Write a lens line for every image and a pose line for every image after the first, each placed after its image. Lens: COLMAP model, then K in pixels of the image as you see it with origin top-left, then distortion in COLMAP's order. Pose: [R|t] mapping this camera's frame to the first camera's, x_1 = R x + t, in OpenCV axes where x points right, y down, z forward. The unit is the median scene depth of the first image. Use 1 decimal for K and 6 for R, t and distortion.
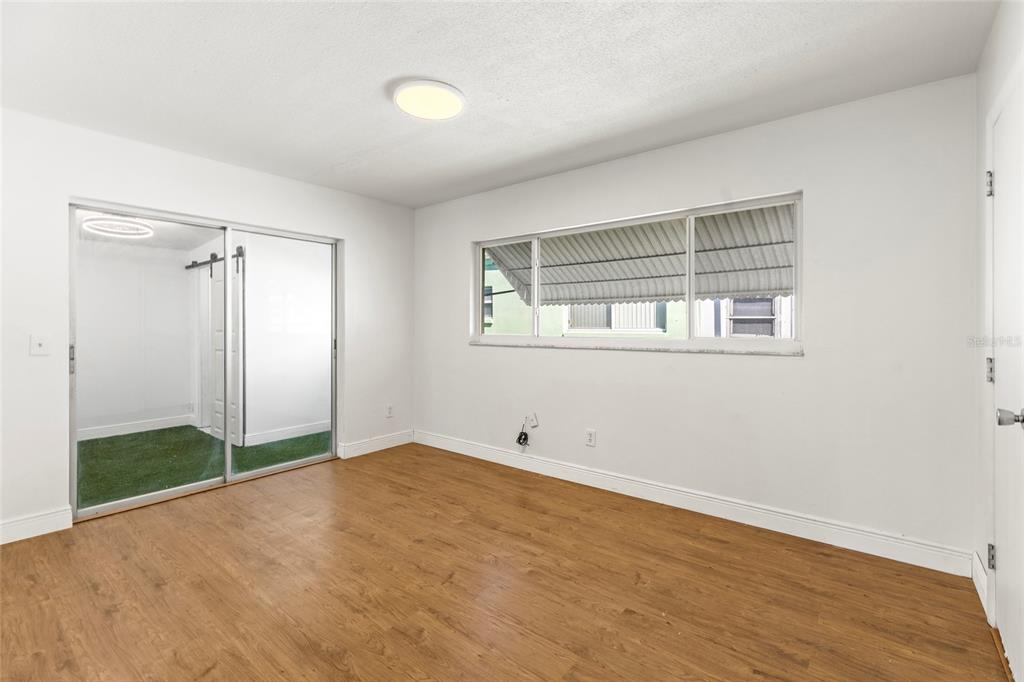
lens RADIAL K [[463.2, 0, 525.0], [0, 463.2, 322.5], [0, 0, 1]] dist [0.002777, 0.000354]
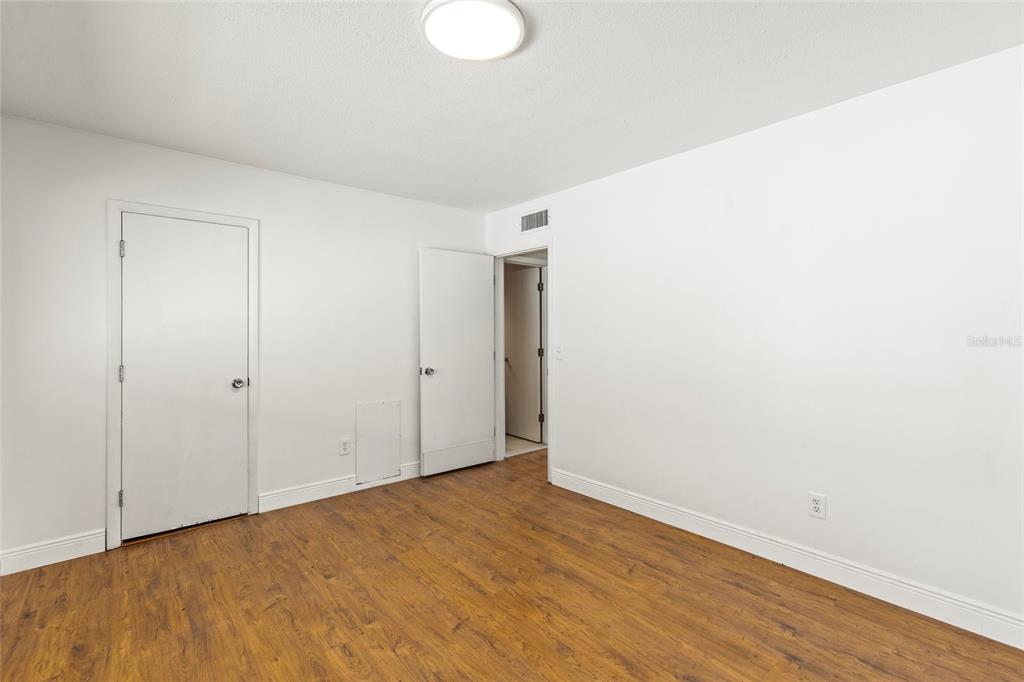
lens RADIAL K [[463.2, 0, 508.2], [0, 463.2, 339.2], [0, 0, 1]] dist [0.002777, 0.000354]
pose [[-0.975087, -0.001881, 0.221813, -0.484987], [0.000053, 0.999962, 0.008712, -0.015908], [-0.221821, 0.008507, -0.975050, 1.977837]]
